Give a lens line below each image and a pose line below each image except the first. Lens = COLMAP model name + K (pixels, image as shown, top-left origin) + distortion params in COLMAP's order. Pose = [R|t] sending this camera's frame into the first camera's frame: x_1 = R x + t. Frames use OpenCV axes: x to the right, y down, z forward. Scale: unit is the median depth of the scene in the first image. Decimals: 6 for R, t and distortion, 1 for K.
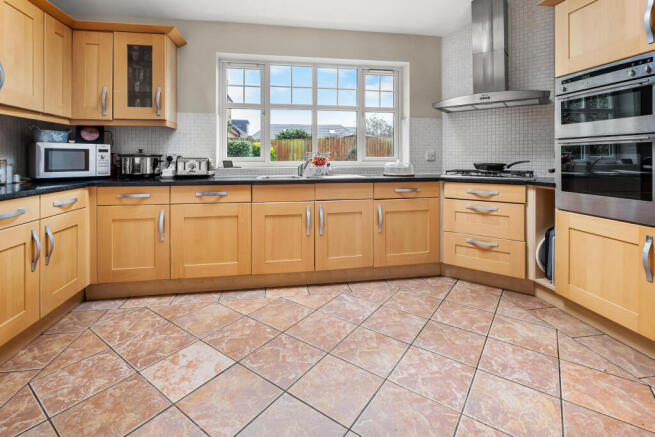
lens RADIAL K [[304.7, 0, 326.0], [0, 304.7, 157.1], [0, 0, 1]] dist [-0.002442, -0.000251]
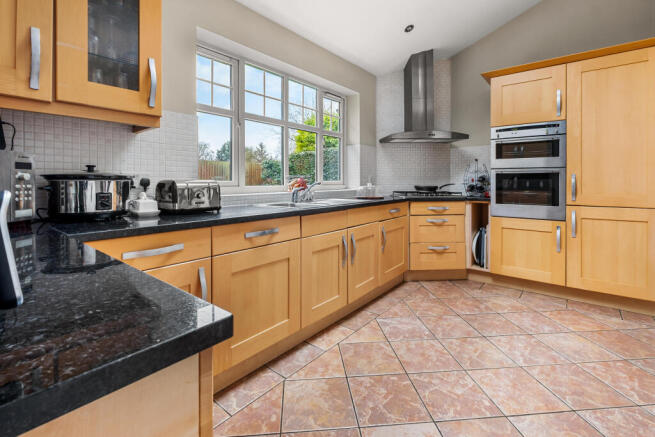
lens RADIAL K [[302.4, 0, 315.6], [0, 302.4, 180.9], [0, 0, 1]] dist [-0.002188, -0.000138]
pose [[0.756505, 0.001648, 0.653985, -0.697651], [-0.001511, 0.999999, -0.000771, 0.001921], [-0.653986, -0.000405, 0.756507, 0.369935]]
